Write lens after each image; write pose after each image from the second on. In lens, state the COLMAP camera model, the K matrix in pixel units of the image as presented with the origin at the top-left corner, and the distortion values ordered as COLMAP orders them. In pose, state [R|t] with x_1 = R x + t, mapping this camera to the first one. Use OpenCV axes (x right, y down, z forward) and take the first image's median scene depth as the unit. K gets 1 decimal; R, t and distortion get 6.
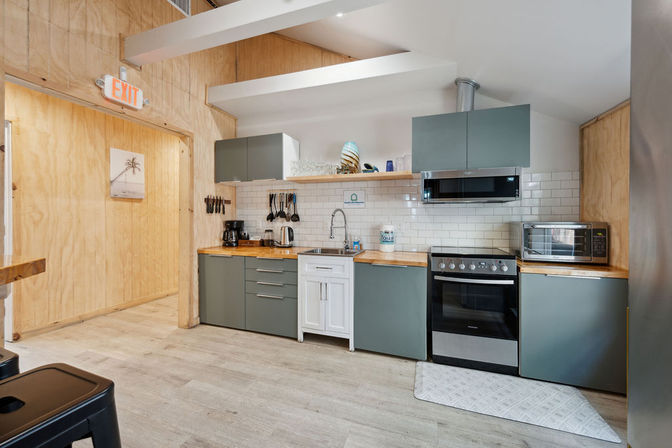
lens RADIAL K [[273.7, 0, 335.7], [0, 273.7, 219.4], [0, 0, 1]] dist [-0.001671, -0.000345]
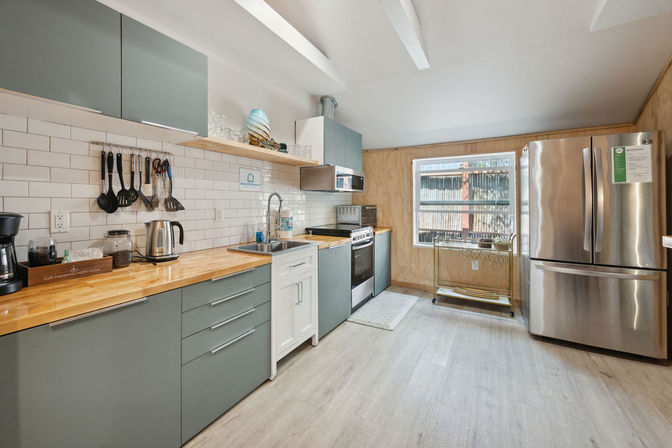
lens RADIAL K [[277.2, 0, 335.7], [0, 277.2, 200.9], [0, 0, 1]] dist [-0.000902, -0.000123]
pose [[0.175943, 0.001414, 0.984399, -0.699915], [0.003217, 0.999993, -0.002011, -0.010350], [-0.984395, 0.003521, 0.175937, 0.614058]]
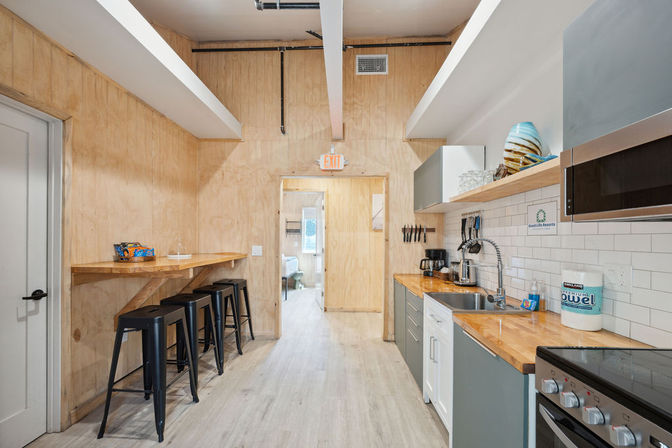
lens RADIAL K [[271.4, 0, 327.1], [0, 271.4, 241.2], [0, 0, 1]] dist [0.000159, -0.000025]
pose [[0.289560, 0.005394, -0.957145, 0.482162], [-0.007265, 0.999968, 0.003437, -0.027509], [0.957132, 0.005959, 0.289590, 0.416412]]
